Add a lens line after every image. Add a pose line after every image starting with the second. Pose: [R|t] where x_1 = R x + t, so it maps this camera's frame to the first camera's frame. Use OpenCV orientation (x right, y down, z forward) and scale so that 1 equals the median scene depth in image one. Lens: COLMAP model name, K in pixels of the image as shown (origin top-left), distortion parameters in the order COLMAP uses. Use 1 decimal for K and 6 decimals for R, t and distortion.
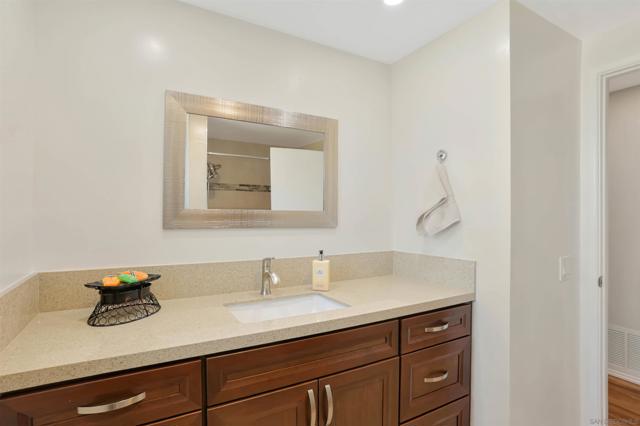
lens RADIAL K [[318.9, 0, 318.9], [0, 318.9, 218.6], [0, 0, 1]] dist [-0.035482, 0.001755]
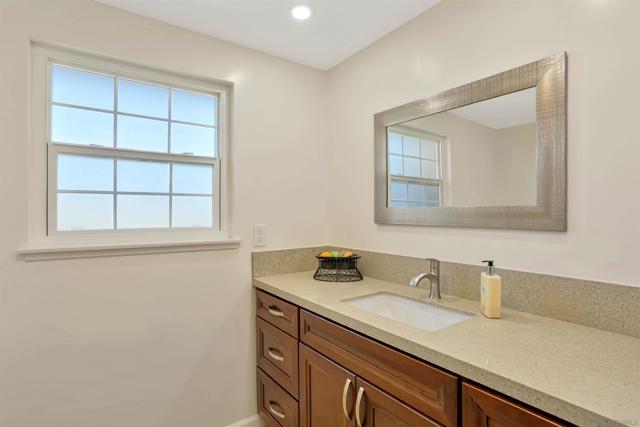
lens RADIAL K [[318.9, 0, 318.9], [0, 318.9, 219.1], [0, 0, 1]] dist [-0.035482, 0.001755]
pose [[0.115794, 0.014776, -0.993163, 0.773185], [-0.009583, 0.999859, 0.013759, -0.001179], [0.993227, 0.007924, 0.115919, 0.607934]]
